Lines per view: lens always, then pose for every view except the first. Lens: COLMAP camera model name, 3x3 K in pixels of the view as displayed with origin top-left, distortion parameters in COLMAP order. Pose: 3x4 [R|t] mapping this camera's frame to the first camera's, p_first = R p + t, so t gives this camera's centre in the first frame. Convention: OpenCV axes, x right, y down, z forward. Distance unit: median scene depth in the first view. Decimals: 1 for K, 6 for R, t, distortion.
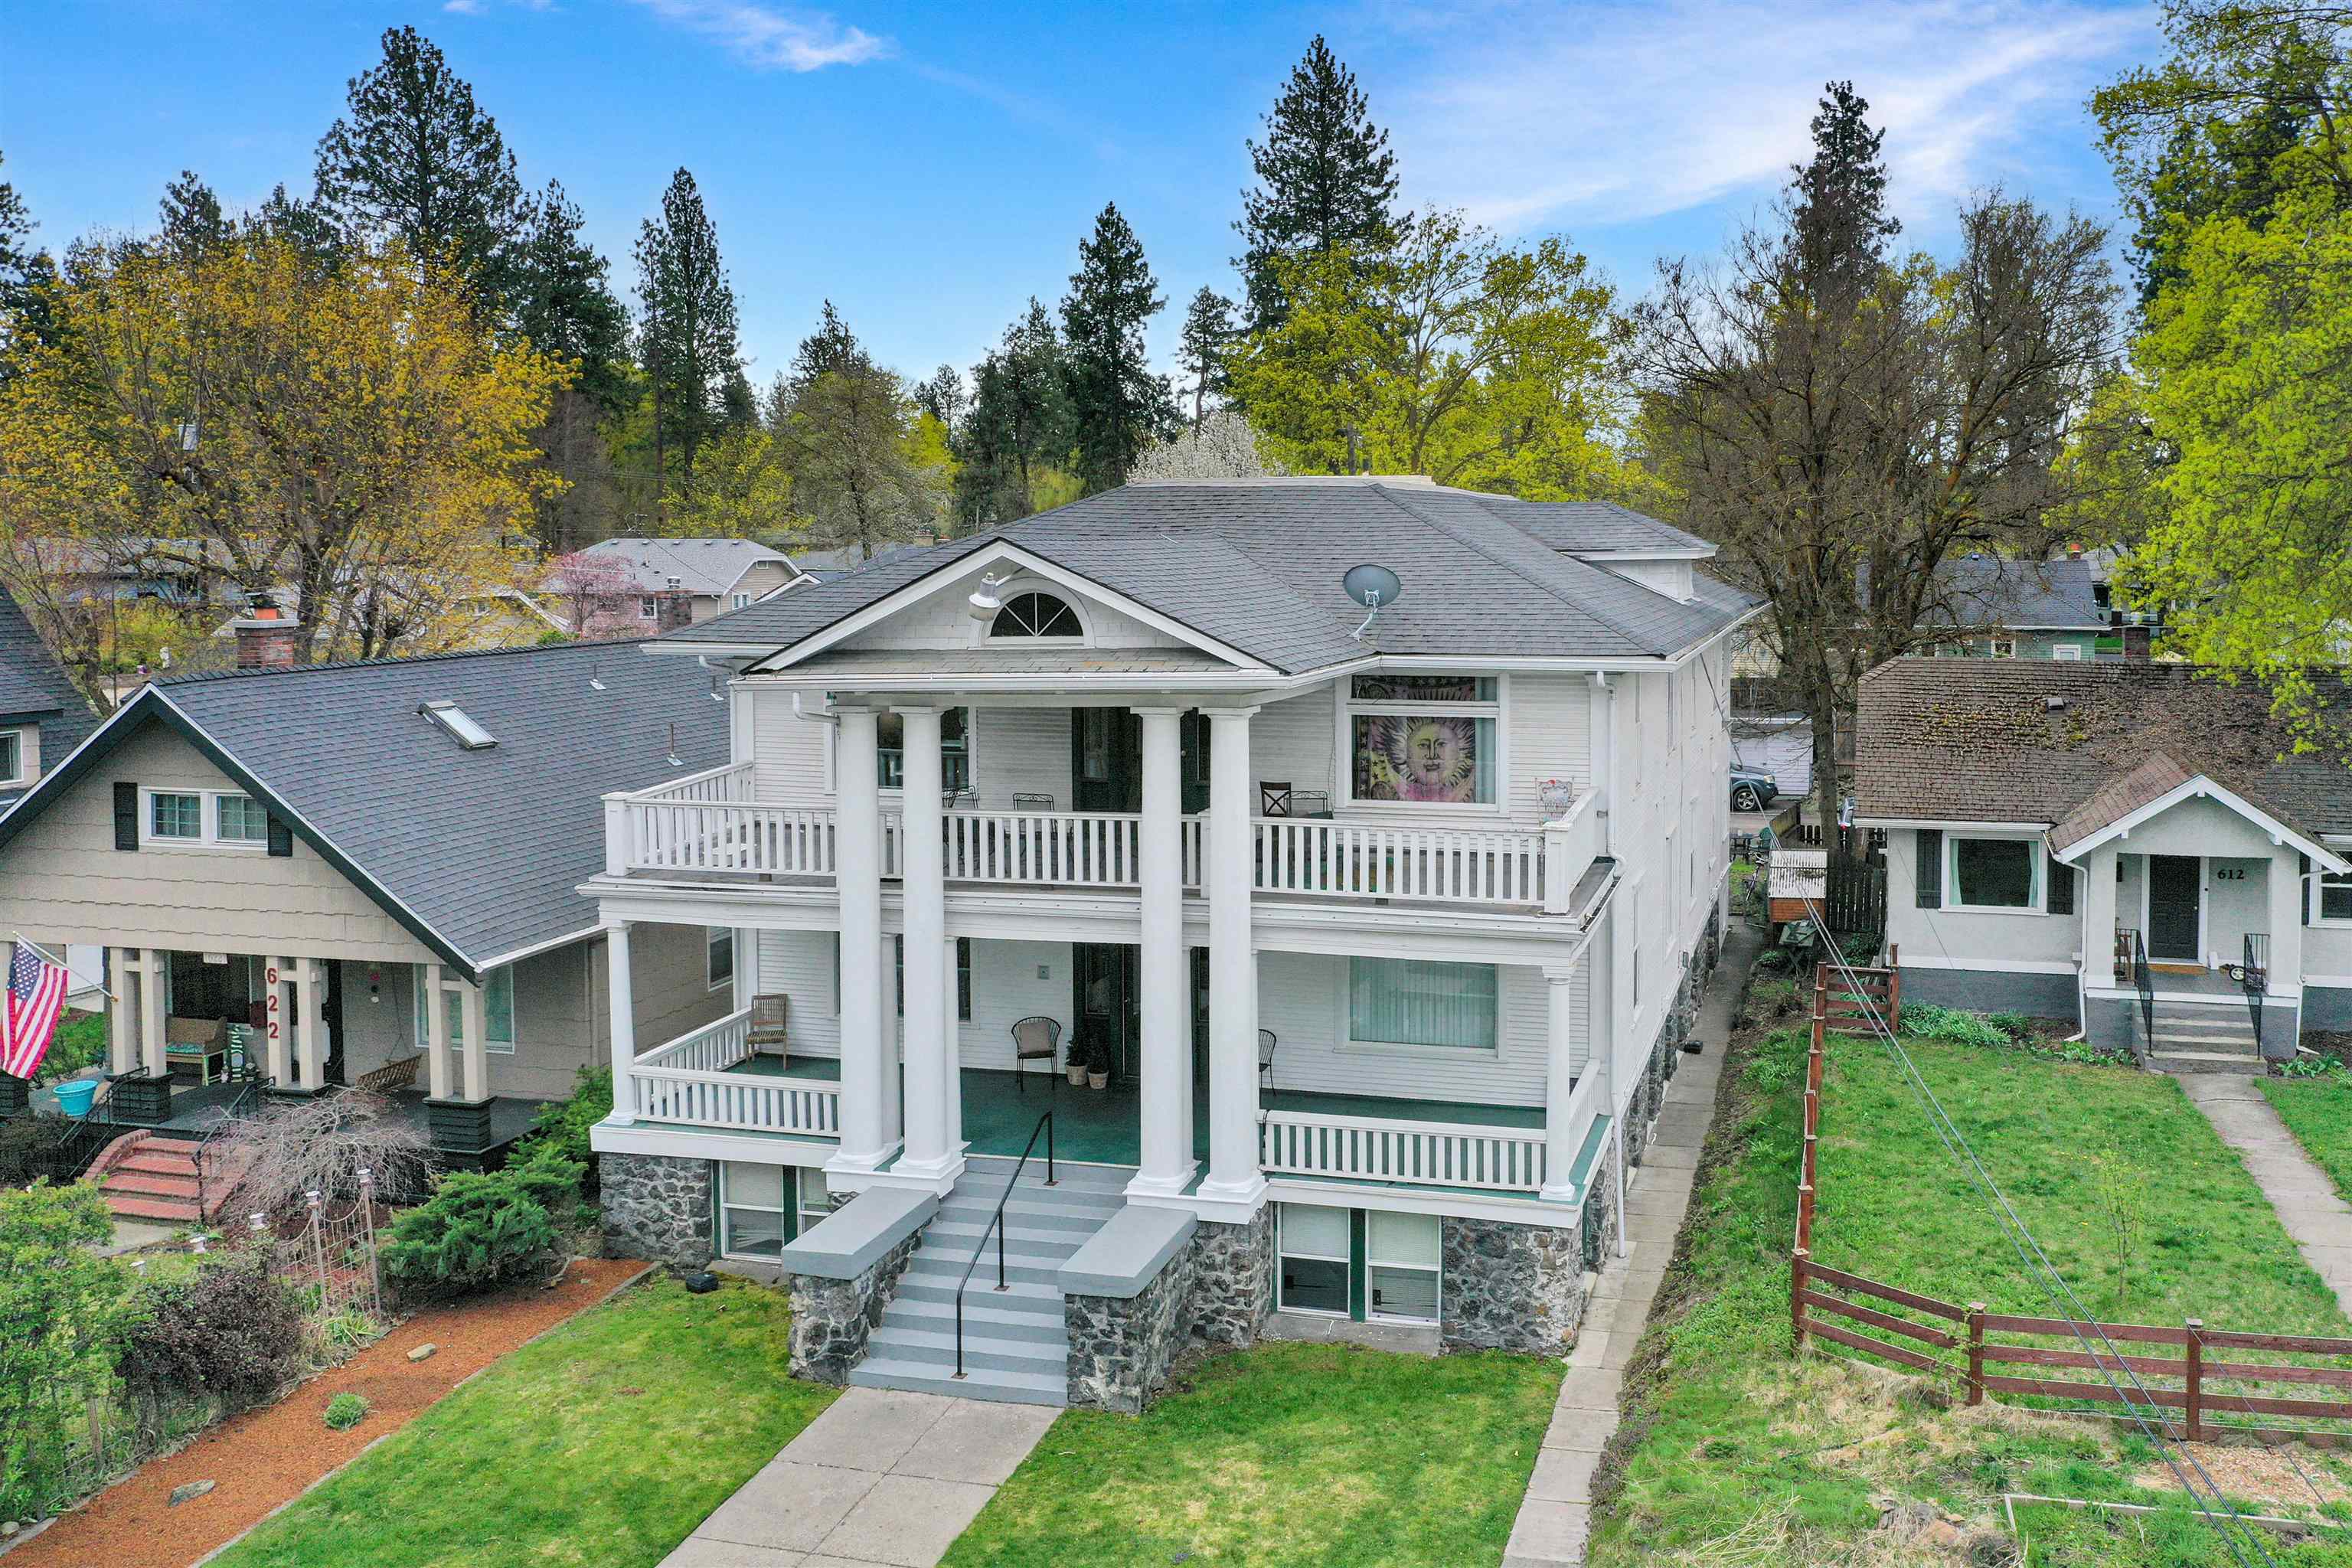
lens RADIAL K [[1891.9, 0, 1117.5], [0, 1891.9, 614.4], [0, 0, 1]] dist [-0.003124, -0.009426]
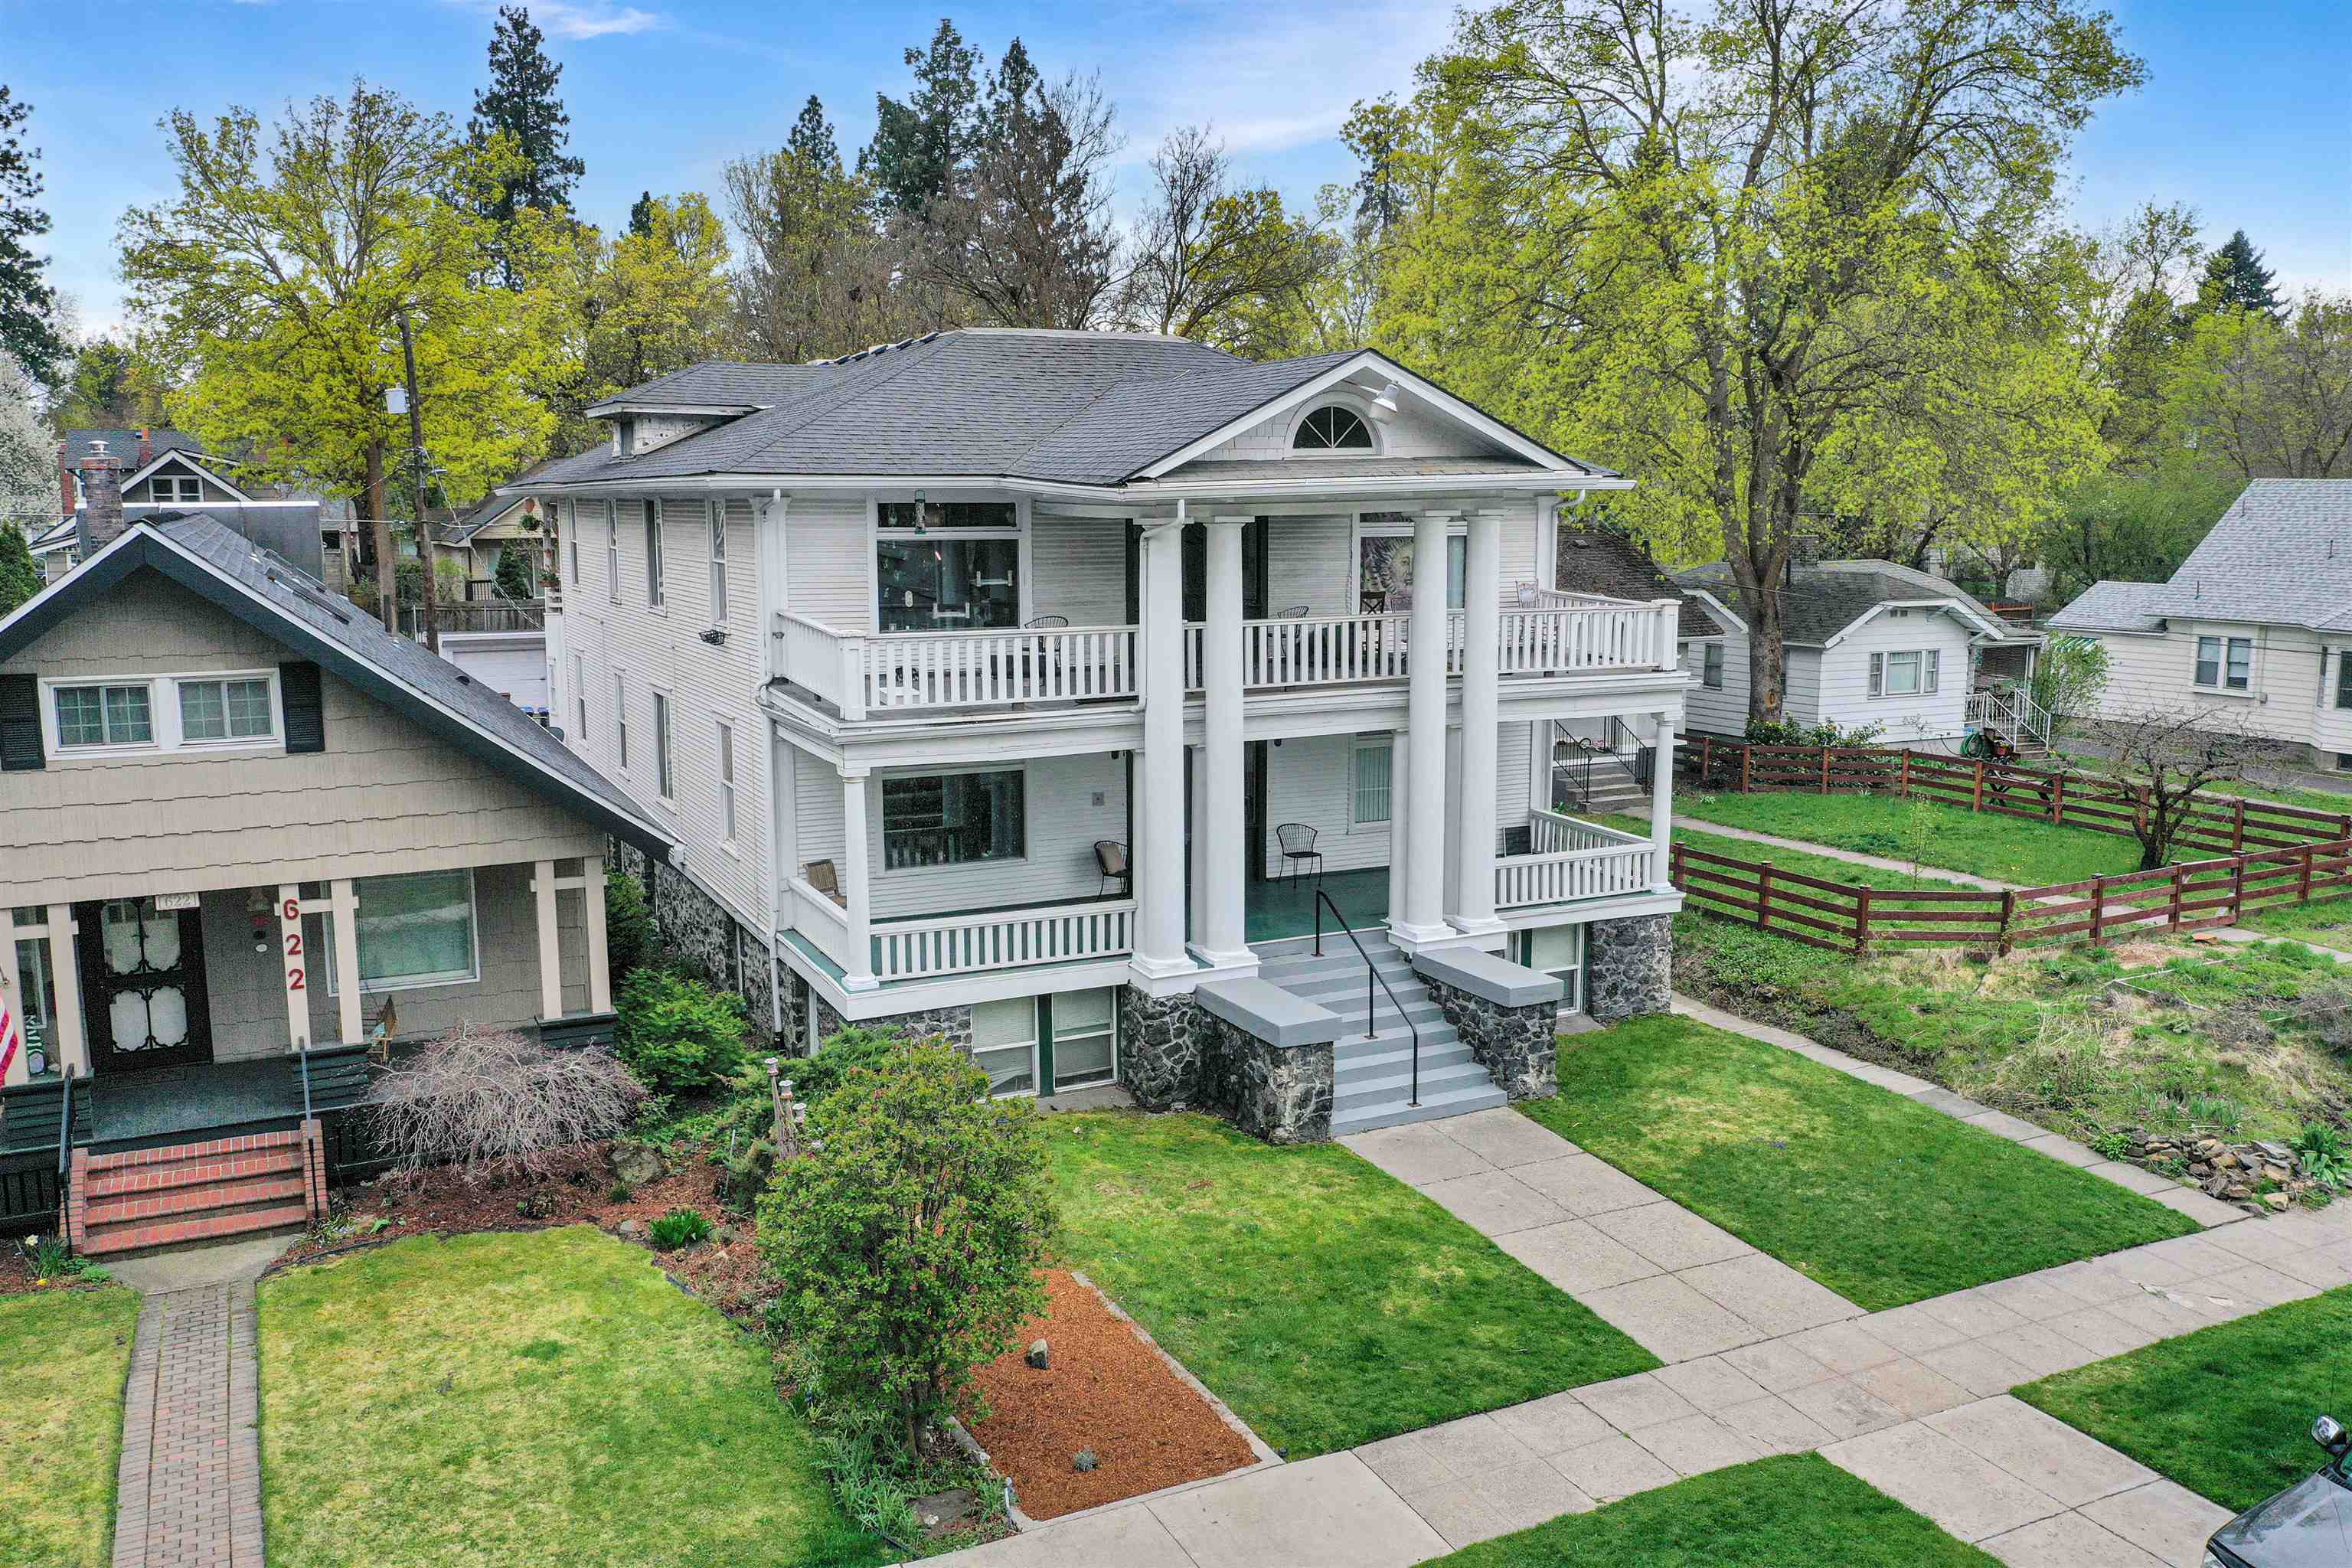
lens RADIAL K [[1891.9, 0, 1170.6], [0, 1891.9, 787.2], [0, 0, 1]] dist [-0.003124, -0.009426]
pose [[0.763160, -0.098103, 0.638719, -0.812407], [0.021417, 0.991706, 0.126731, 0.064037], [-0.645854, -0.083036, 0.758932, 0.233378]]
